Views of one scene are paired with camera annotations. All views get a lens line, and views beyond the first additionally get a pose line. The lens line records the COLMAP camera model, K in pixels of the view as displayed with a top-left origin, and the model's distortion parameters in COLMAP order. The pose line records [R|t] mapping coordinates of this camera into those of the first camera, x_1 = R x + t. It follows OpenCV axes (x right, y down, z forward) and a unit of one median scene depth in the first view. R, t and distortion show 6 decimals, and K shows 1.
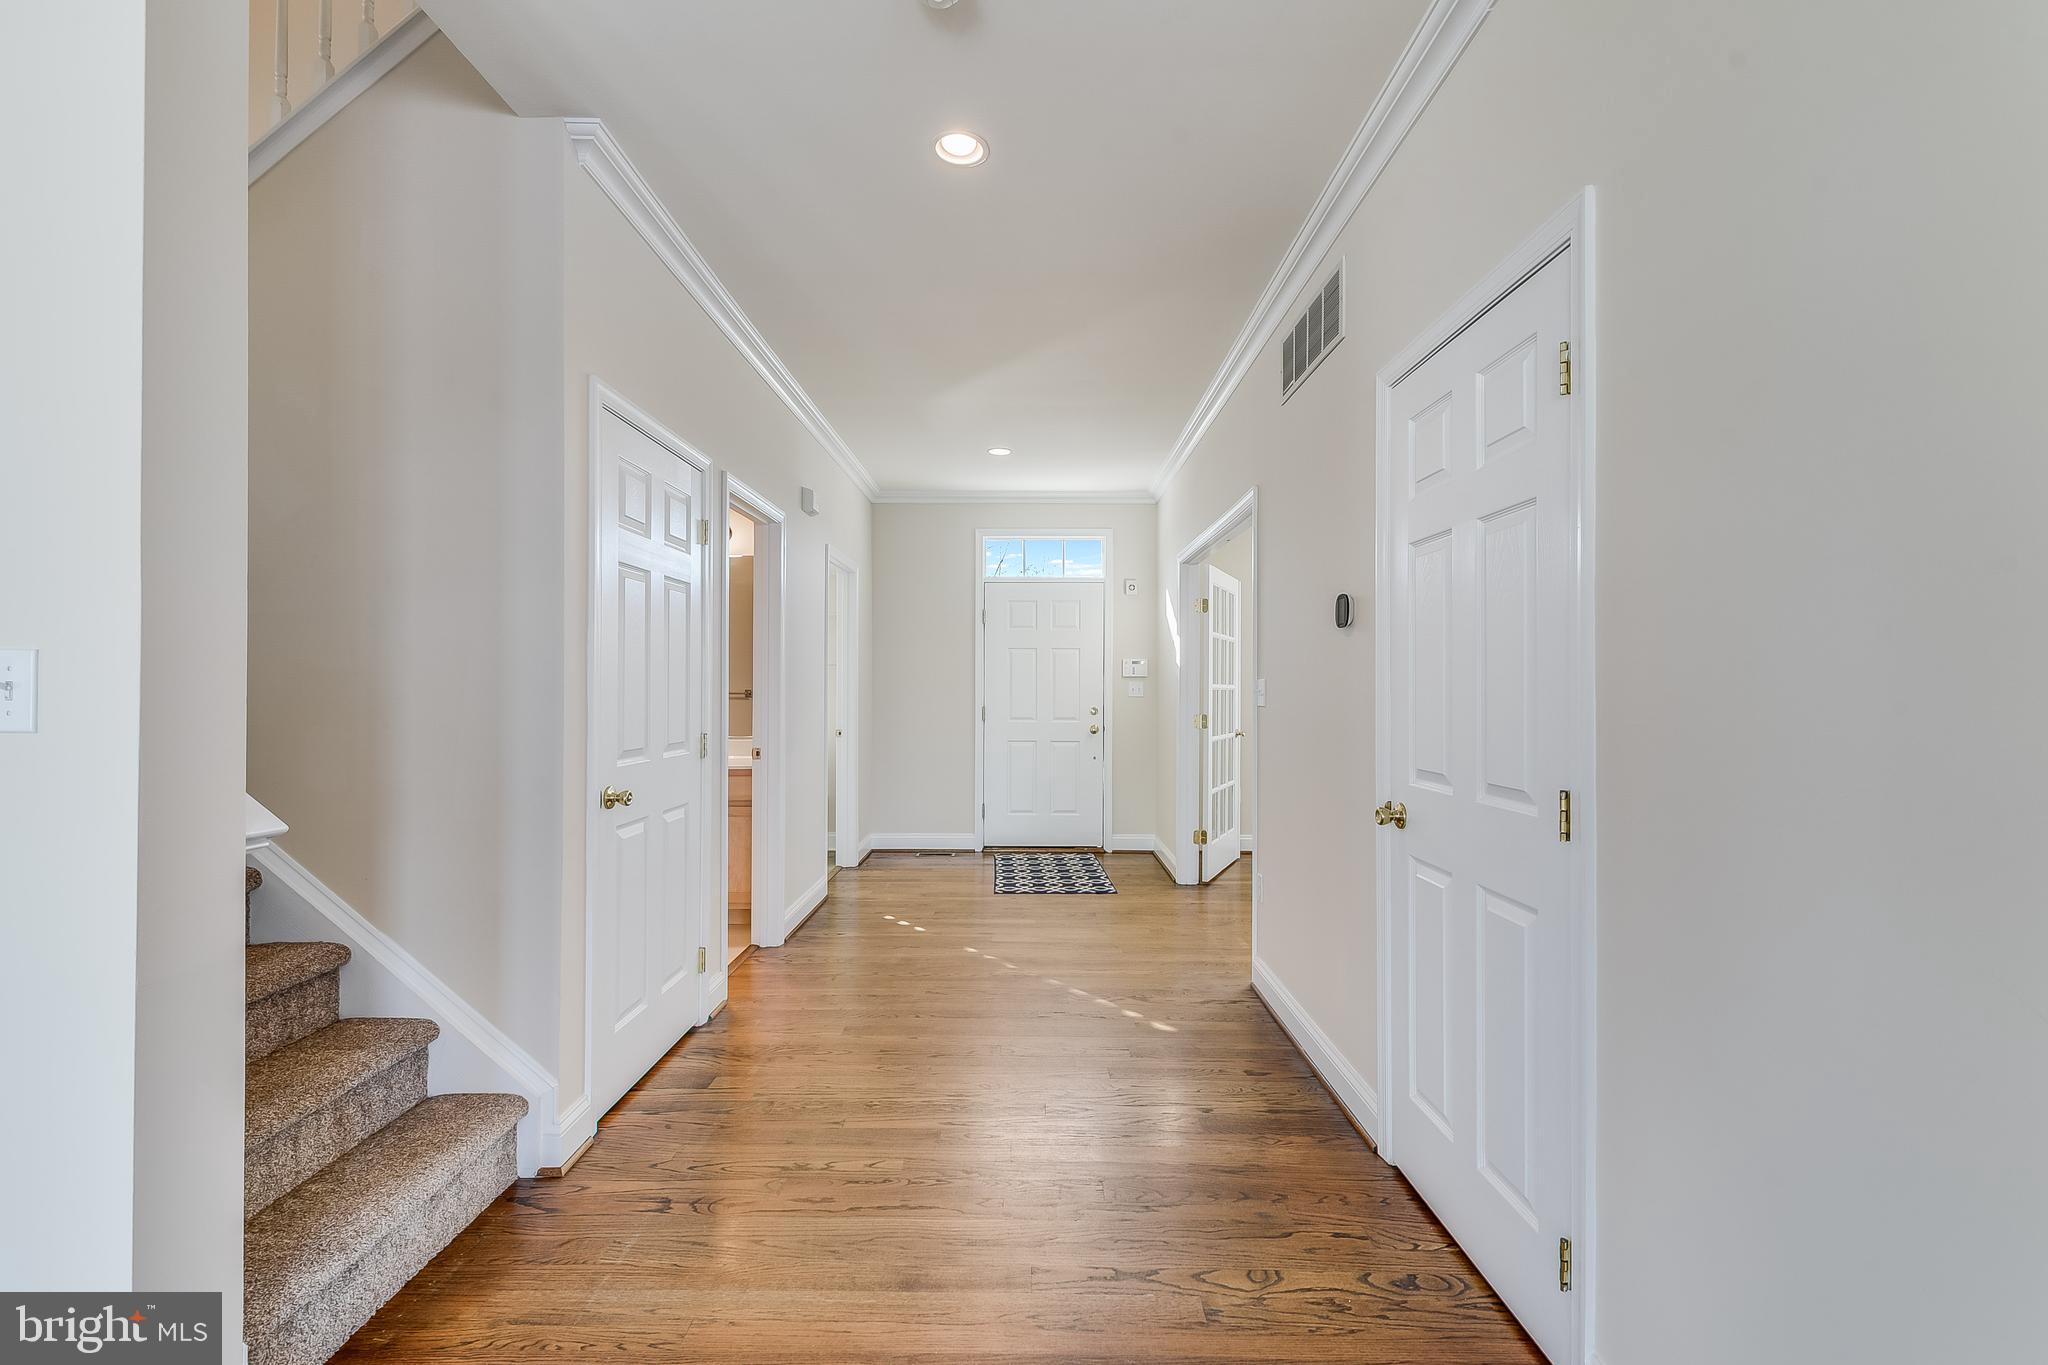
lens RADIAL K [[876.0, 0, 1024.0], [0, 876.0, 682.5], [0, 0, 1]] dist [0.015615, -0.000225]
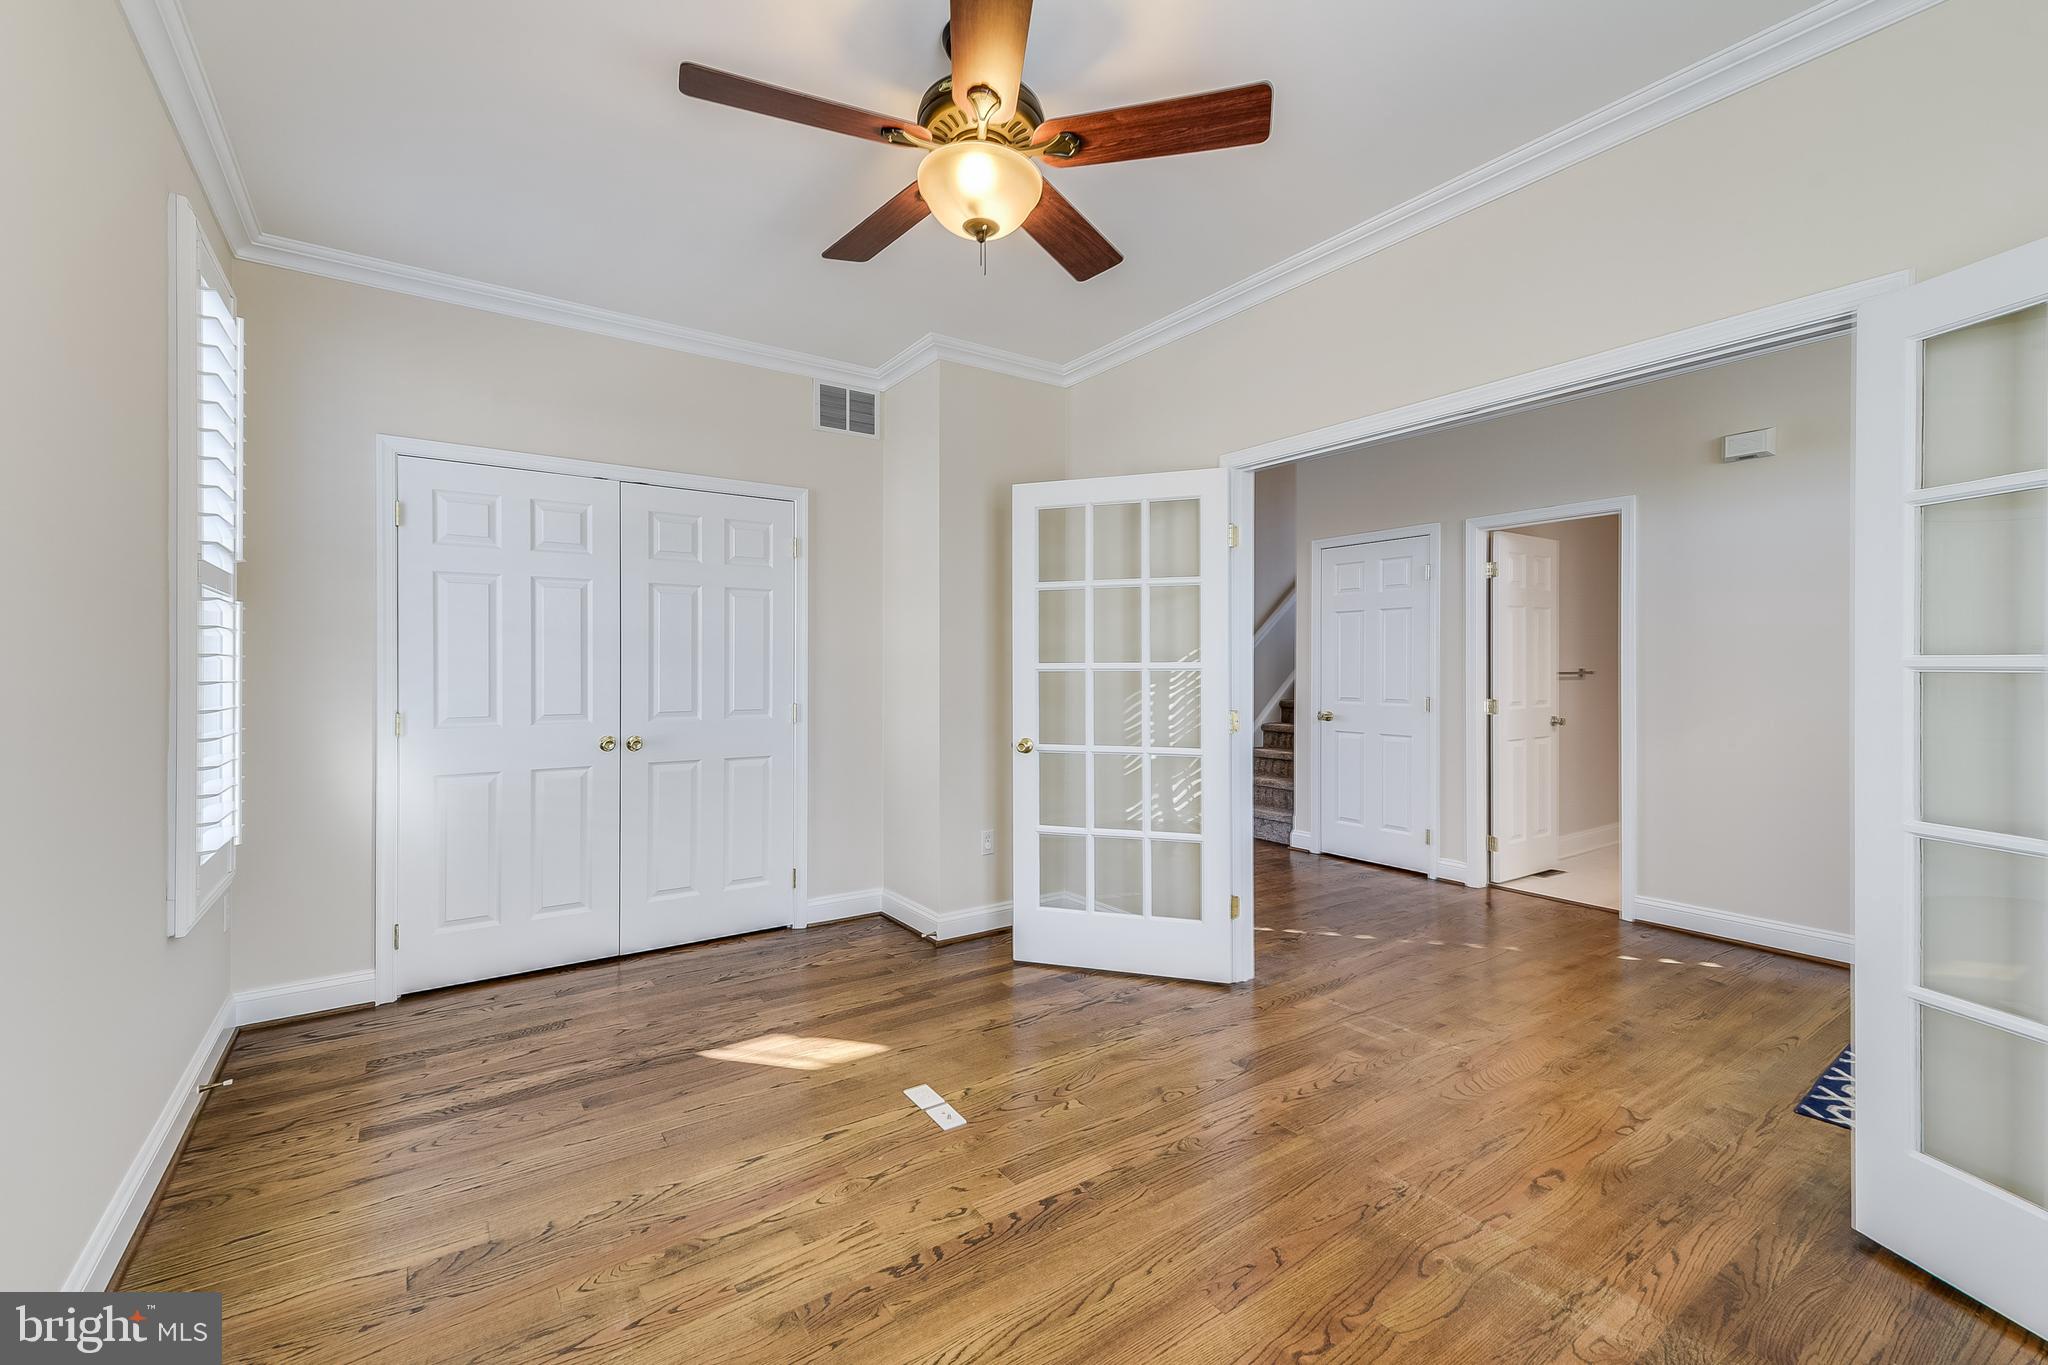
lens RADIAL K [[861.3, 0, 1024.0], [0, 861.3, 682.5], [0, 0, 1]] dist [-0.012271, -0.000590]
pose [[-0.813140, 0.007997, -0.582013, 0.972518], [-0.001361, 0.999877, 0.015640, 0.006633], [0.582066, 0.013510, -0.813029, 1.561719]]
